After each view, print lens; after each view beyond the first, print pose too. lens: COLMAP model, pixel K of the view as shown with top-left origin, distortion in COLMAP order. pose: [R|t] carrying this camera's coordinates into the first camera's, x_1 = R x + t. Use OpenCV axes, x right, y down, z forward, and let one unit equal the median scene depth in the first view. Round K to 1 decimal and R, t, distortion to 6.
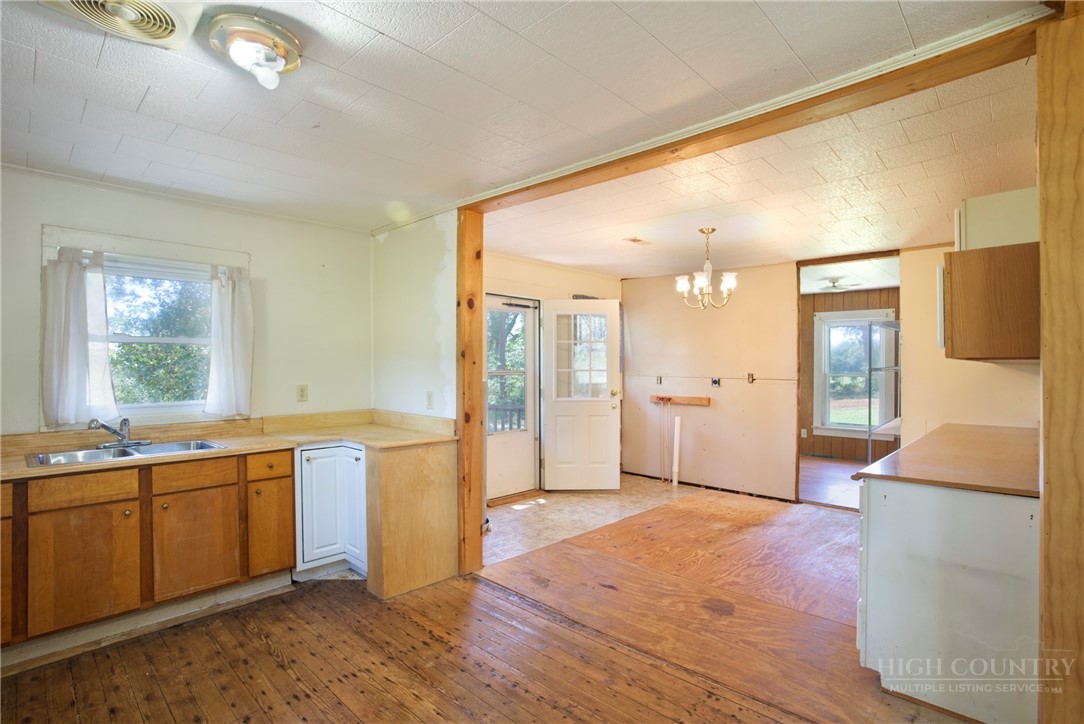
lens RADIAL K [[527.6, 0, 542.0], [0, 527.6, 362.0], [0, 0, 1]] dist [-0.075669, 0.027810]
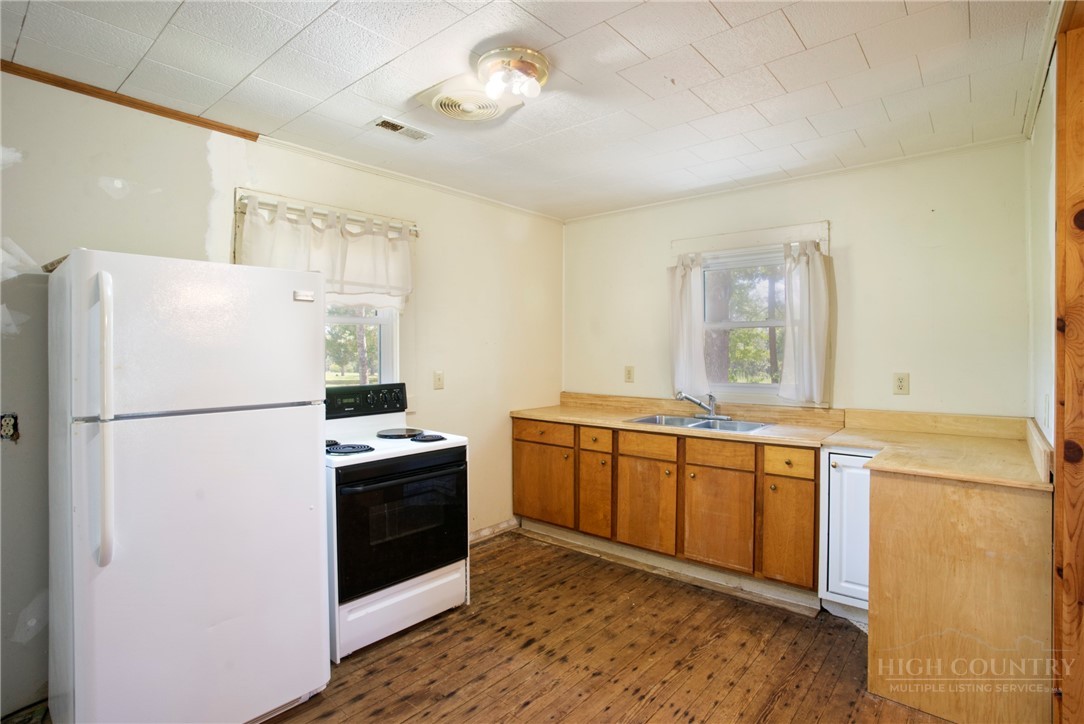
lens RADIAL K [[527.6, 0, 542.0], [0, 527.6, 362.0], [0, 0, 1]] dist [-0.075669, 0.027810]
pose [[0.057503, 0.019176, -0.998161, 0.349836], [0.006971, 0.999783, 0.019609, 0.012897], [0.998321, -0.008085, 0.057356, 0.582811]]
